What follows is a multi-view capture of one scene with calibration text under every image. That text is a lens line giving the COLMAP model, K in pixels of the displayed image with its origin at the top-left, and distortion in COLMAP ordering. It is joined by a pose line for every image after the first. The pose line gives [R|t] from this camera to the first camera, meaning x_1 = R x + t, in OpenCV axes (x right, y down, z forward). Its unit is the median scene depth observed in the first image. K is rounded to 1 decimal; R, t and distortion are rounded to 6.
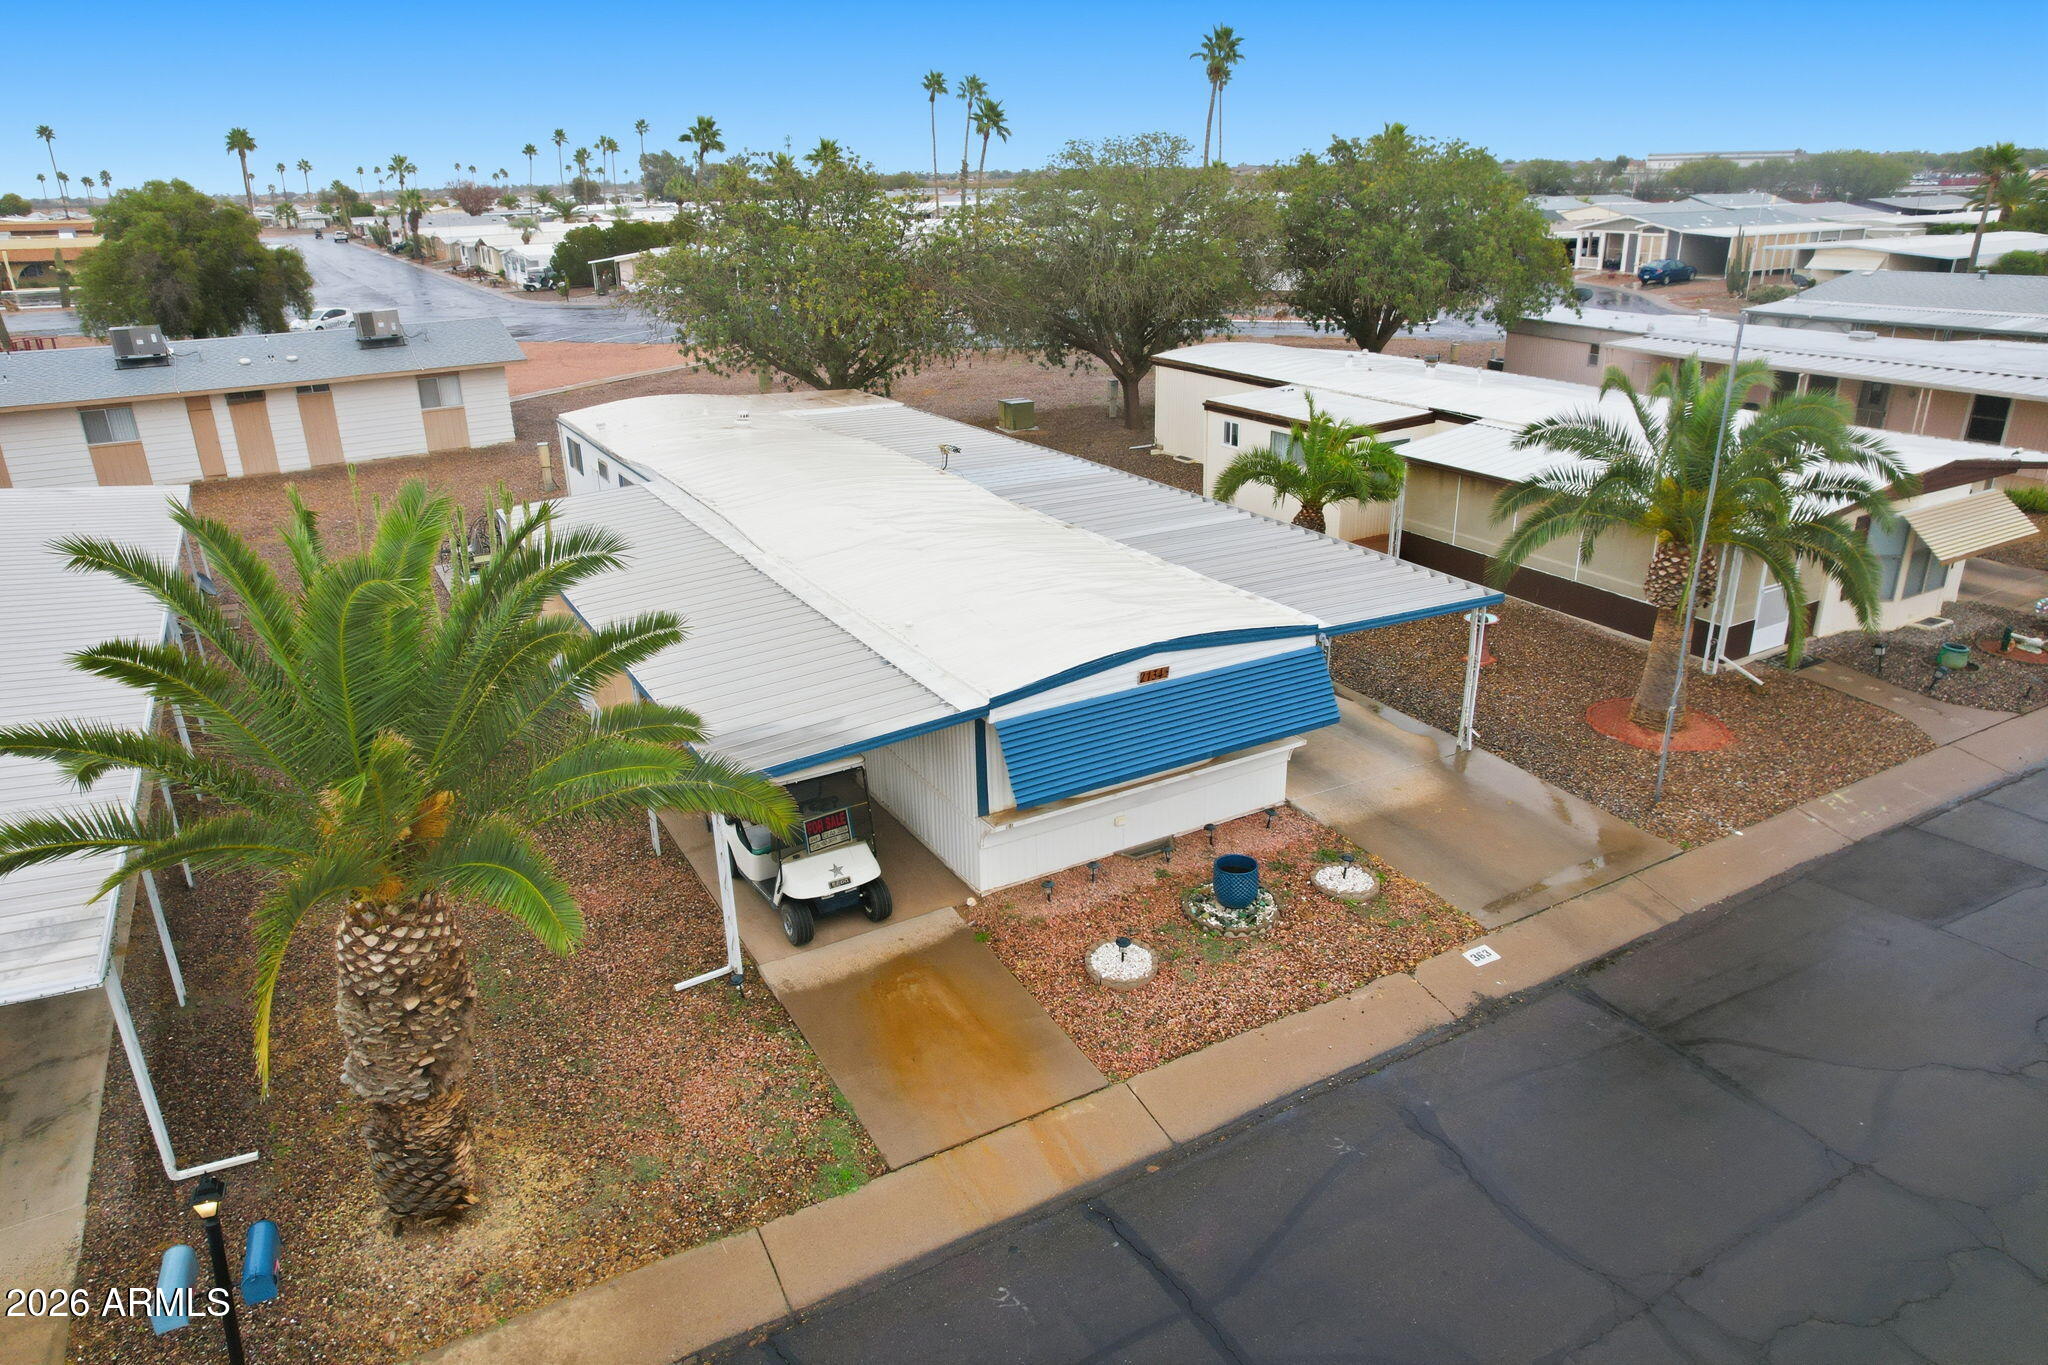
lens RADIAL K [[1278.8, 0, 1012.1], [0, 1278.8, 715.2], [0, 0, 1]] dist [-0.077364, 0.075436]
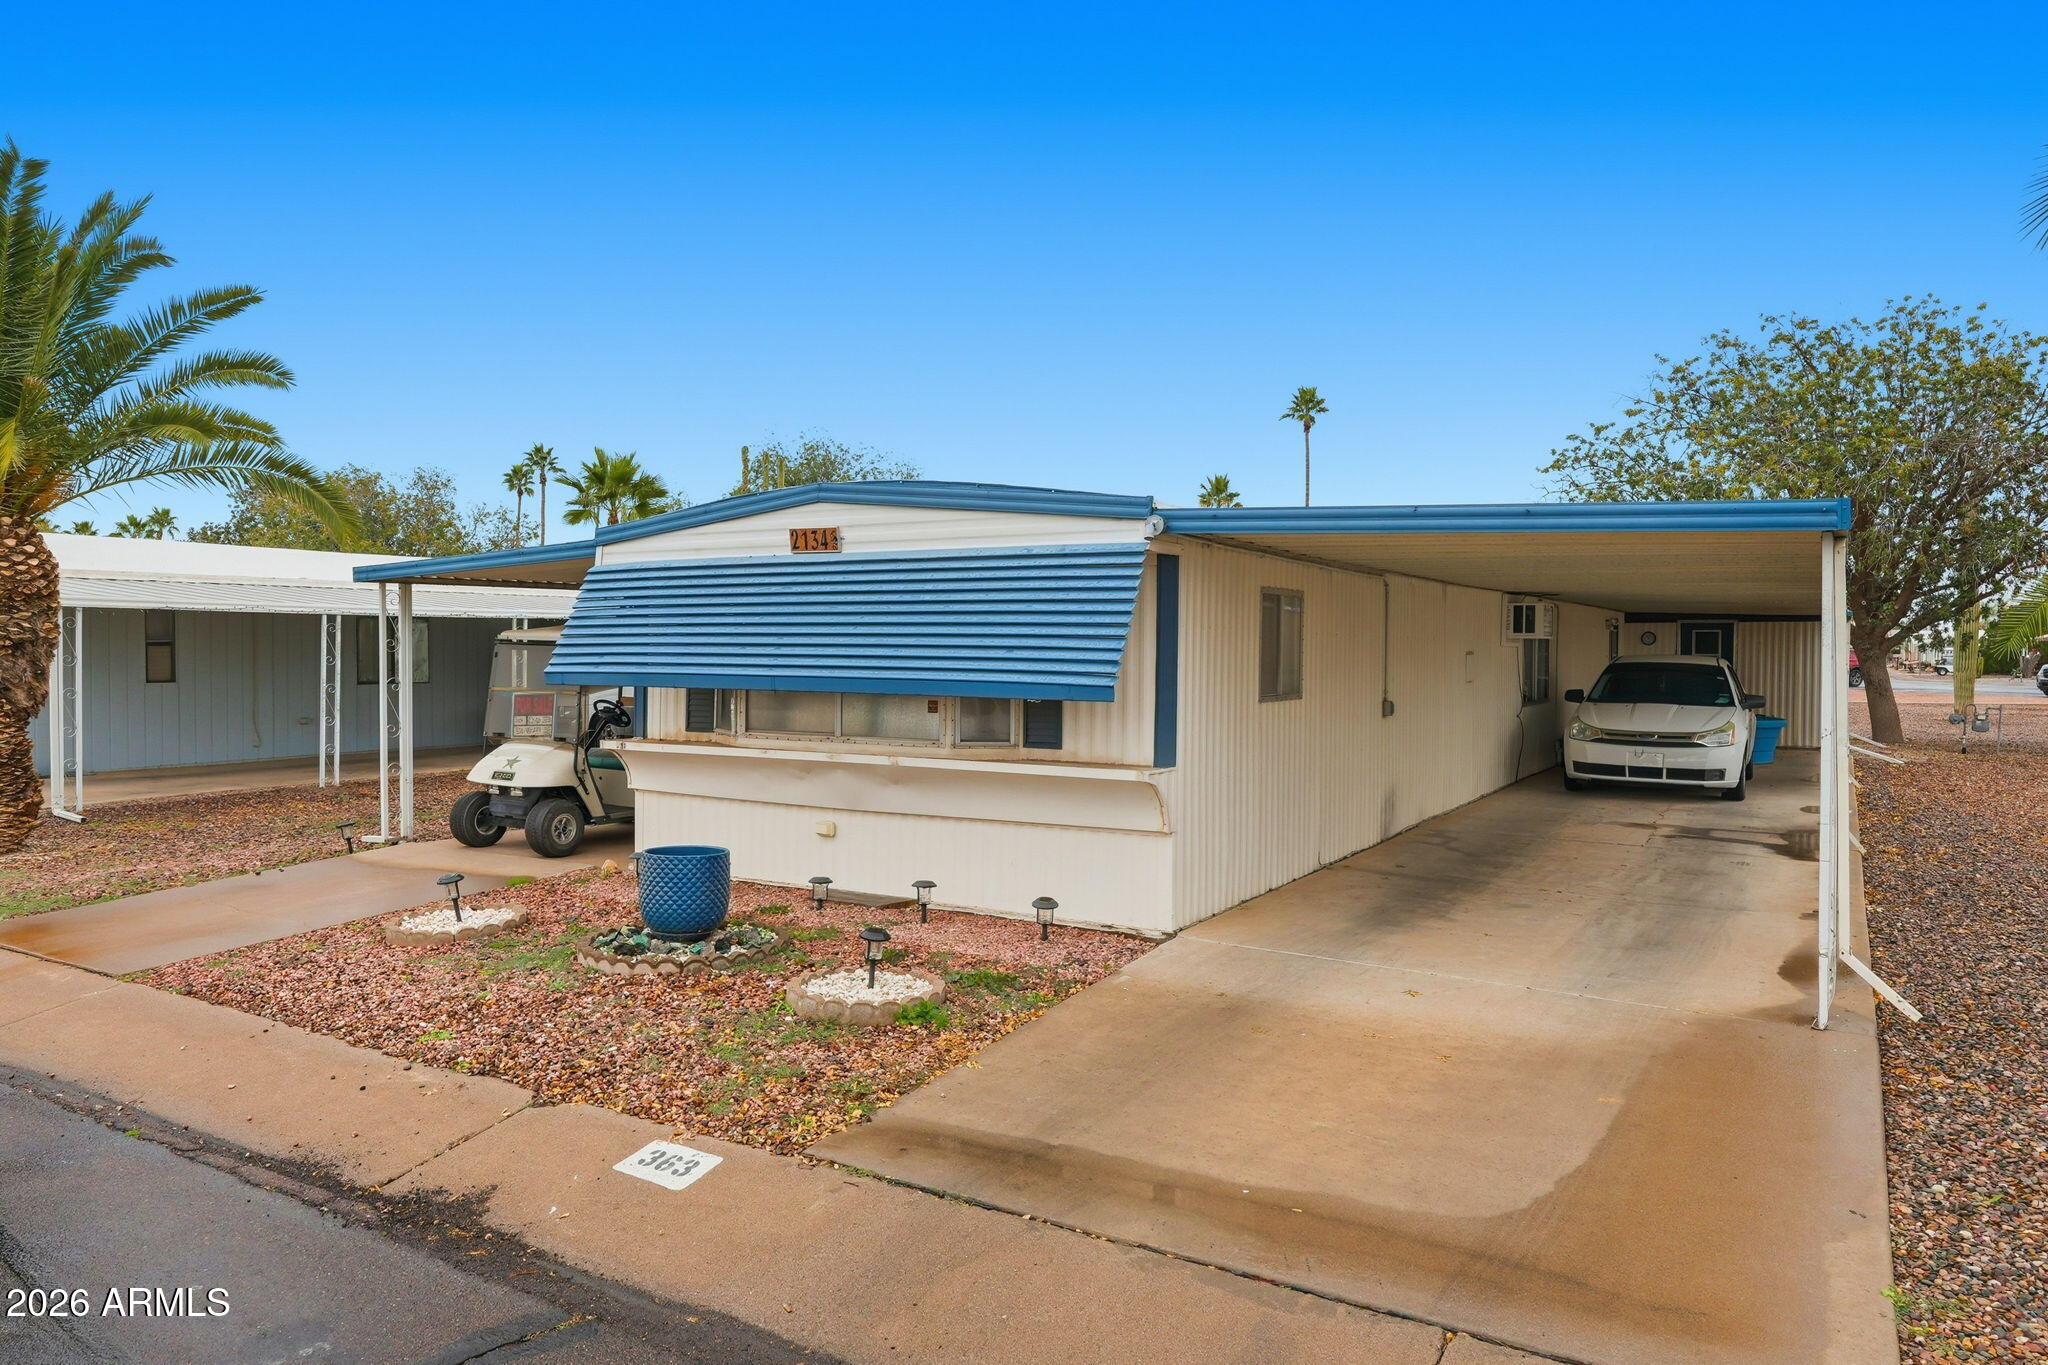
lens RADIAL K [[1320.8, 0, 1034.2], [0, 1320.8, 736.3], [0, 0, 1]] dist [0.003132, 0.000241]
pose [[0.496238, 0.077659, -0.864706, 0.673987], [-0.352556, 0.928198, -0.118964, 0.085876], [0.793380, 0.363892, 0.487987, 0.806828]]
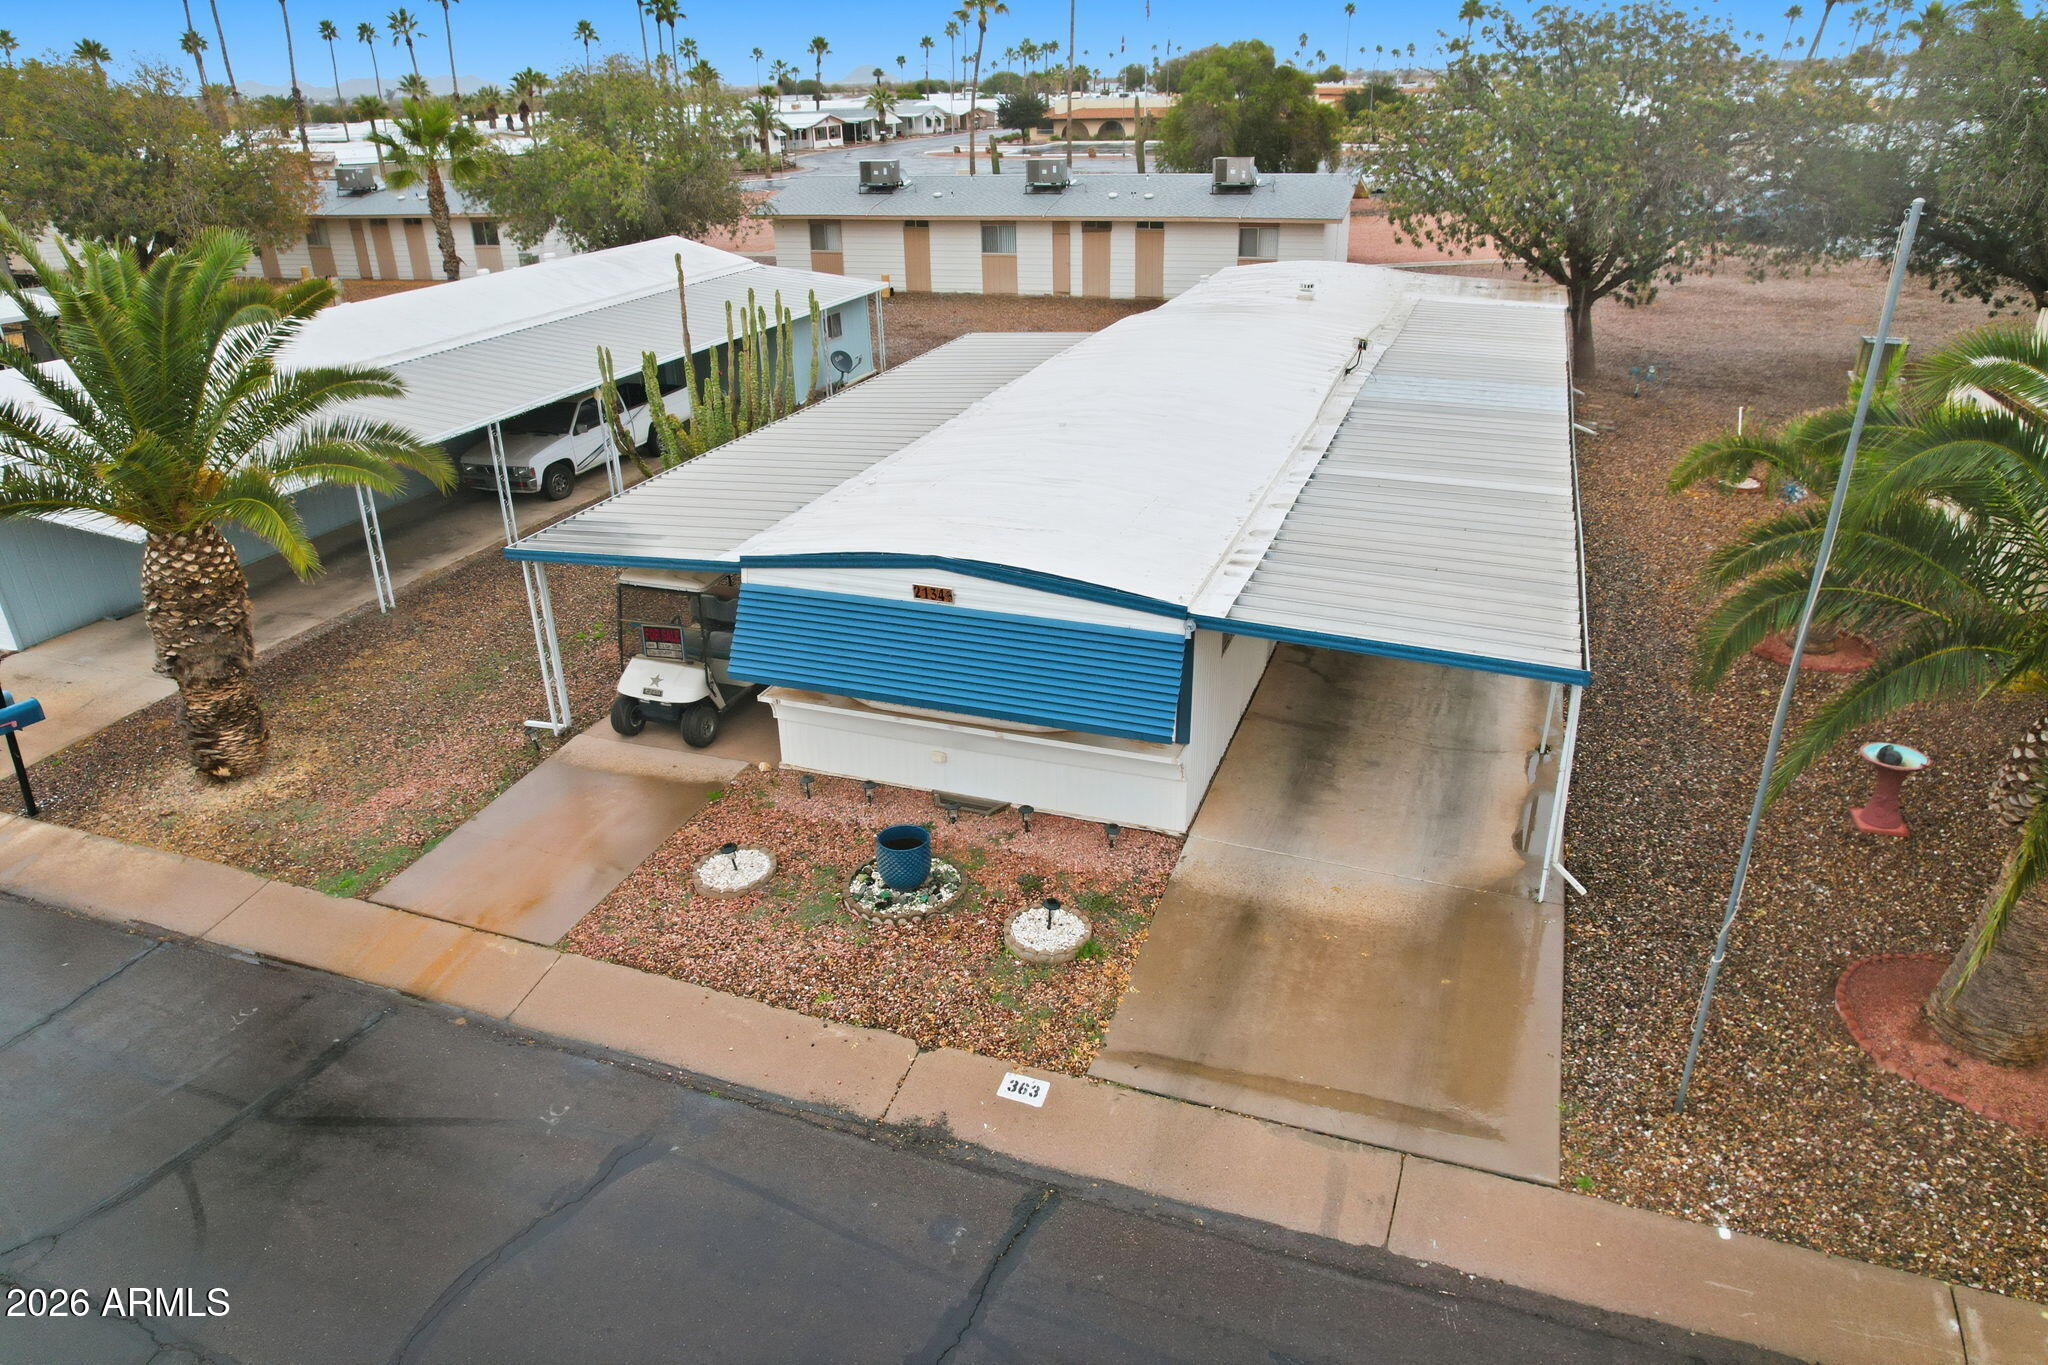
lens RADIAL K [[1278.8, 0, 1012.1], [0, 1278.8, 715.2], [0, 0, 1]] dist [-0.077364, 0.075436]
pose [[0.647029, 0.347553, -0.678646, 0.725519], [-0.287994, 0.935534, 0.204535, -0.140395], [0.705983, 0.063105, 0.705411, 0.446847]]
